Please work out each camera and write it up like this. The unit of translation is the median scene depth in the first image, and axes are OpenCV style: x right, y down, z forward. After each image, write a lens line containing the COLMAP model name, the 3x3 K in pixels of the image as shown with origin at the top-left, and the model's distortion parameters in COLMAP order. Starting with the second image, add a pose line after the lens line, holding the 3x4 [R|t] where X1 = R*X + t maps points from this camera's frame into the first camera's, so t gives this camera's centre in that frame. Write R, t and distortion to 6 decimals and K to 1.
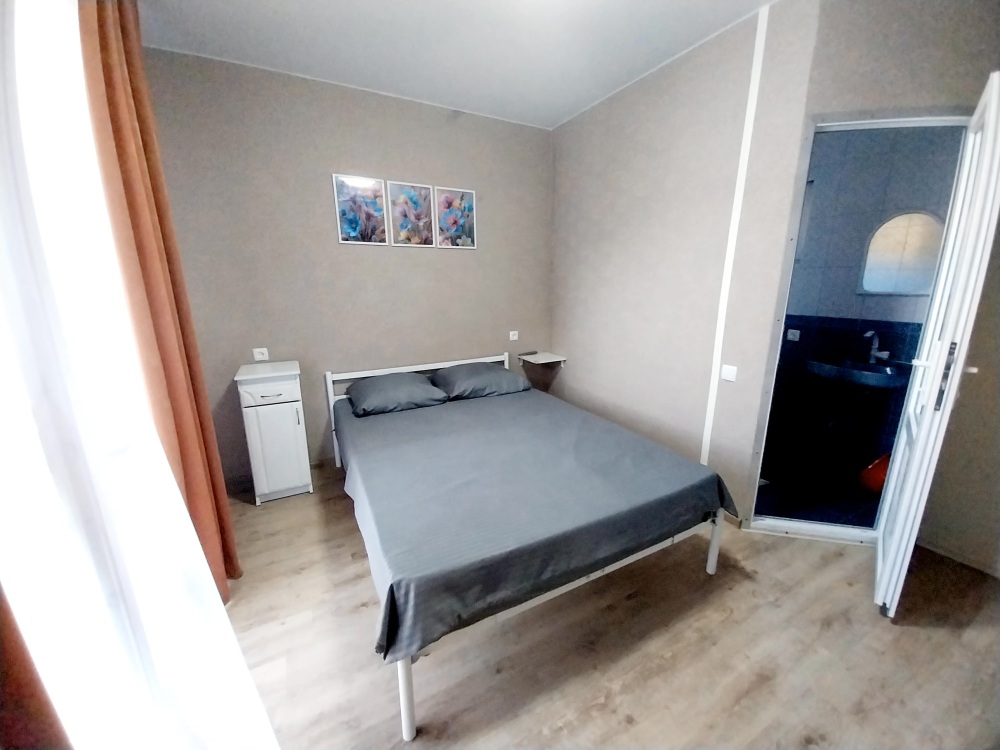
lens RADIAL K [[390.2, 0, 509.9], [0, 390.2, 377.6], [0, 0, 1]] dist [0.017995, -0.012702]
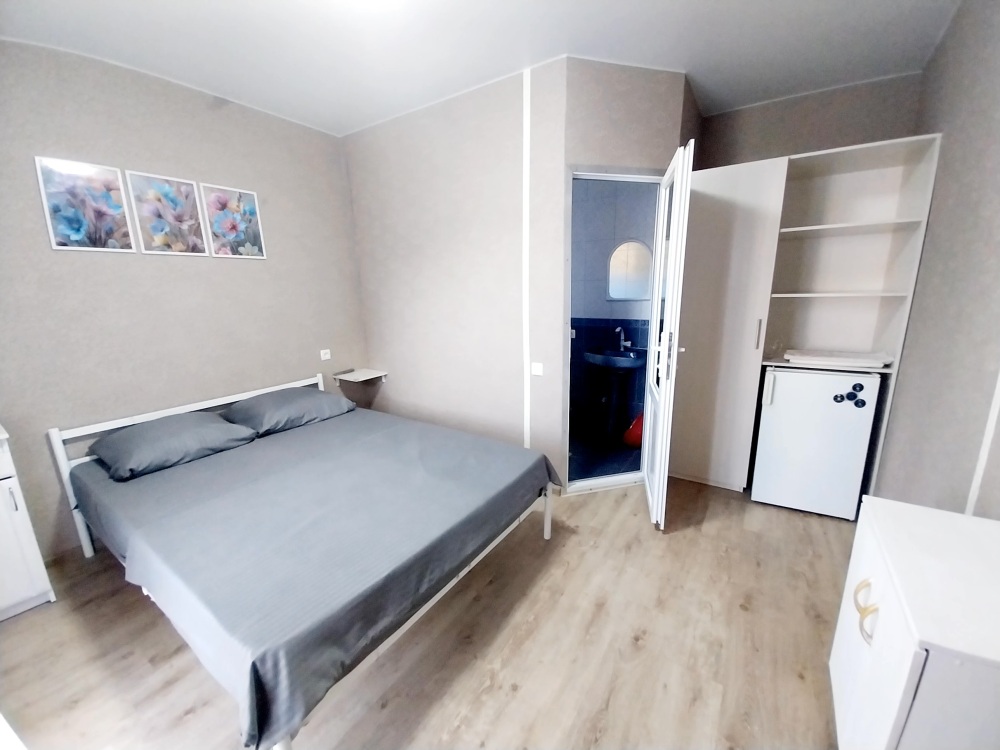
lens RADIAL K [[390.2, 0, 508.4], [0, 390.2, 381.1], [0, 0, 1]] dist [0.017995, -0.012702]
pose [[0.879001, -0.121518, 0.461075, -0.059715], [0.128929, 0.991532, 0.015528, -0.005205], [-0.459058, 0.045797, 0.887225, -0.010957]]
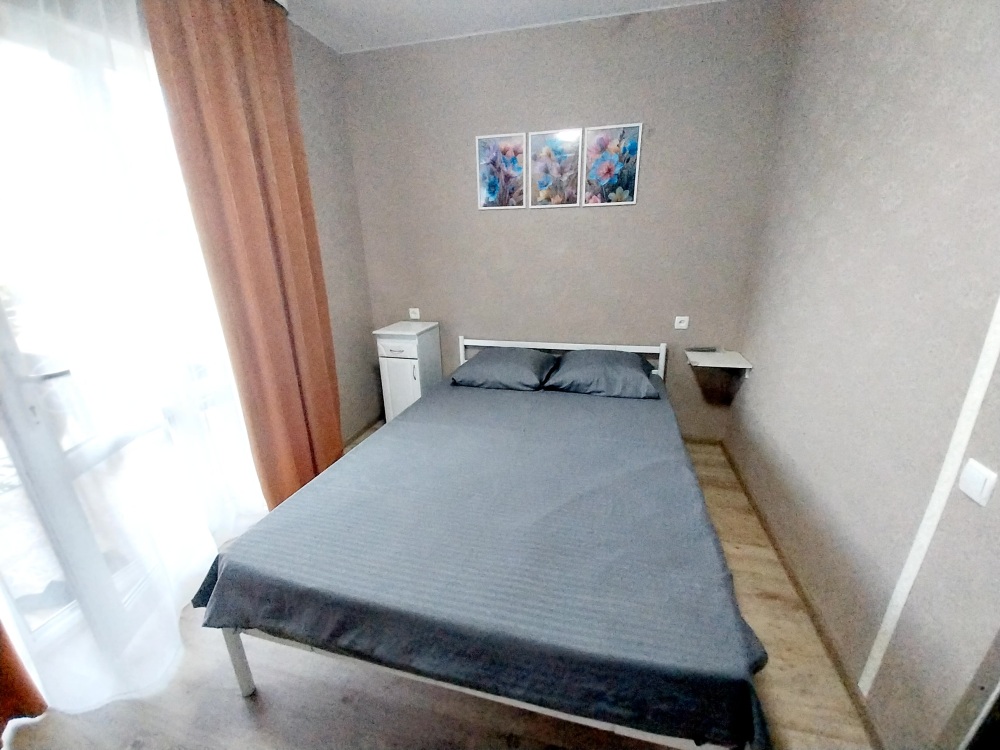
lens RADIAL K [[390.2, 0, 514.5], [0, 390.2, 376.8], [0, 0, 1]] dist [0.017995, -0.012702]
pose [[0.737665, 0.207972, -0.642338, 0.375723], [-0.150653, 0.978091, 0.143669, -0.089278], [0.658145, -0.009209, 0.752835, 0.324446]]
